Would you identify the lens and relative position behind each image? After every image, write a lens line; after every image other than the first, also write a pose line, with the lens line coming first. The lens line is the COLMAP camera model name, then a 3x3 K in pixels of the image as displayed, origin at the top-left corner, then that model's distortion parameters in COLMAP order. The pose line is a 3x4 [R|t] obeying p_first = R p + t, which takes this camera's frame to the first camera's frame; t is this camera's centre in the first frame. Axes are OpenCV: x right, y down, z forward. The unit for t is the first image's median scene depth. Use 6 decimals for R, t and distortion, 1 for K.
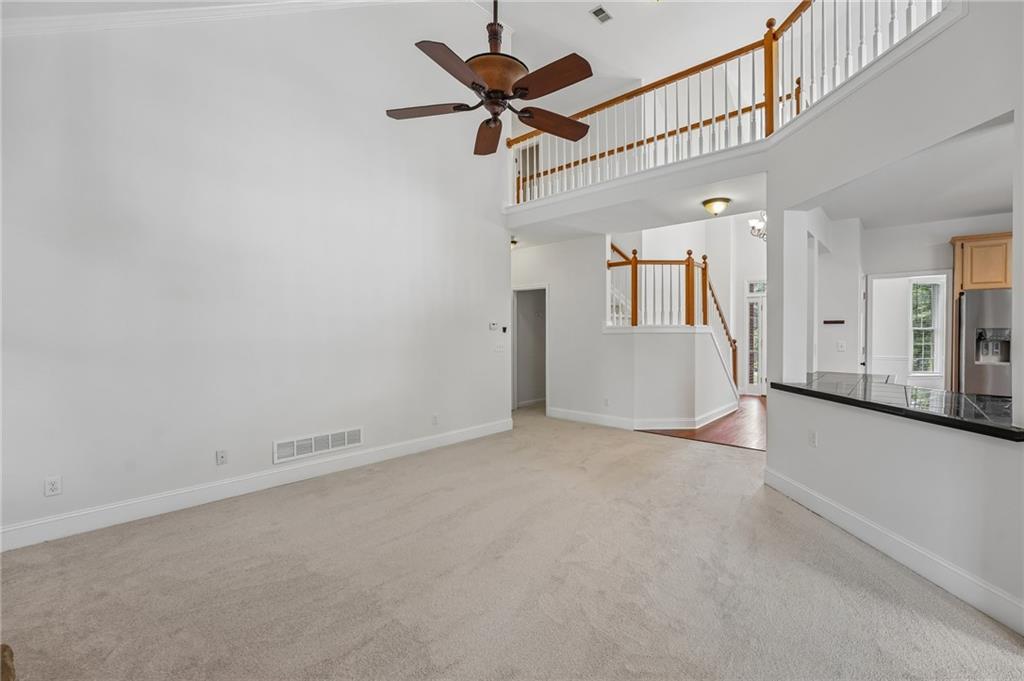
lens RADIAL K [[427.4, 0, 550.6], [0, 427.4, 338.8], [0, 0, 1]] dist [-0.015716, -0.000024]
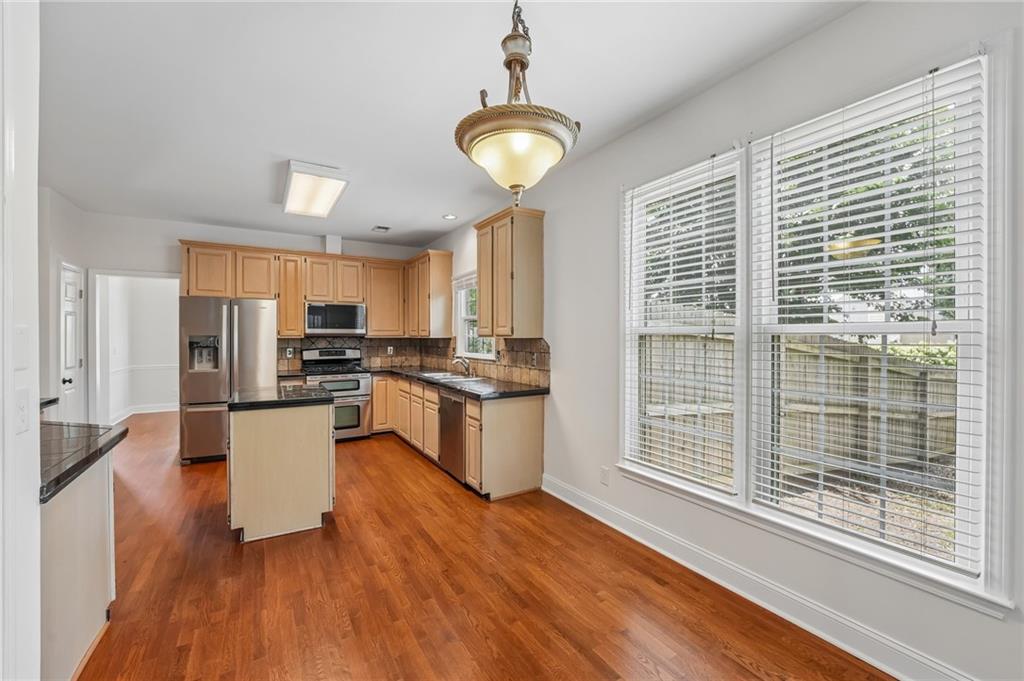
lens RADIAL K [[414.5, 0, 512.0], [0, 414.5, 340.5], [0, 0, 1]] dist [-0.021701, 0.003779]
pose [[0.326752, -0.006611, 0.945087, 0.340553], [0.018286, 0.999833, 0.000671, -0.000874], [-0.944933, 0.017063, 0.326818, -0.007109]]
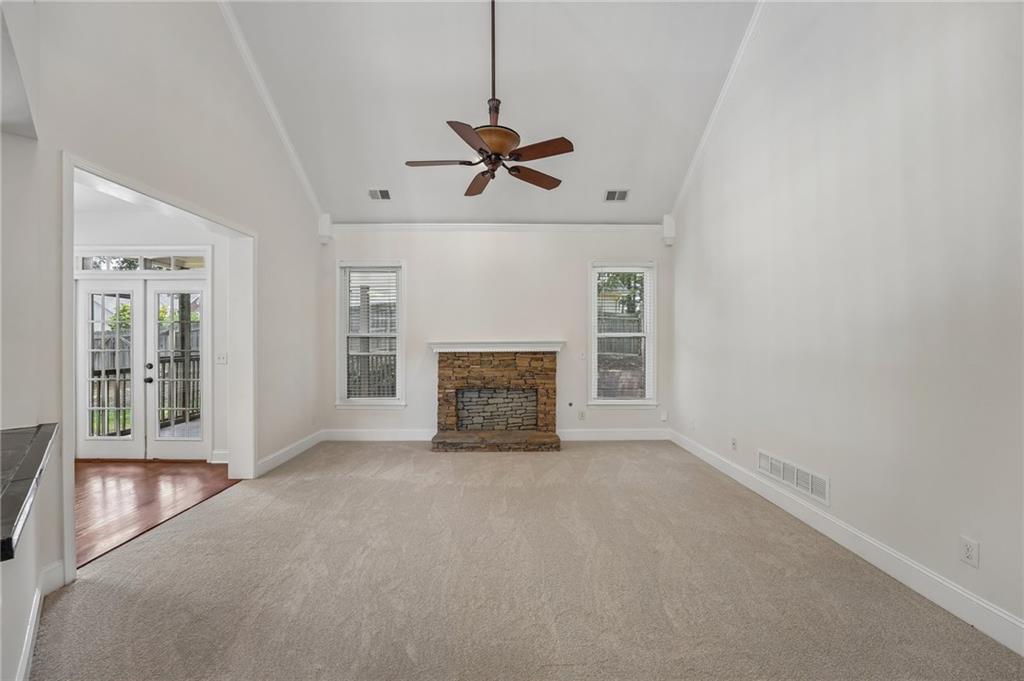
lens RADIAL K [[414.5, 0, 512.0], [0, 414.5, 340.5], [0, 0, 1]] dist [-0.021701, 0.003779]
pose [[-0.760093, 0.000339, -0.649814, 0.328938], [-0.012662, 0.999802, 0.015332, -0.017553], [0.649691, 0.019882, -0.759938, 1.028029]]
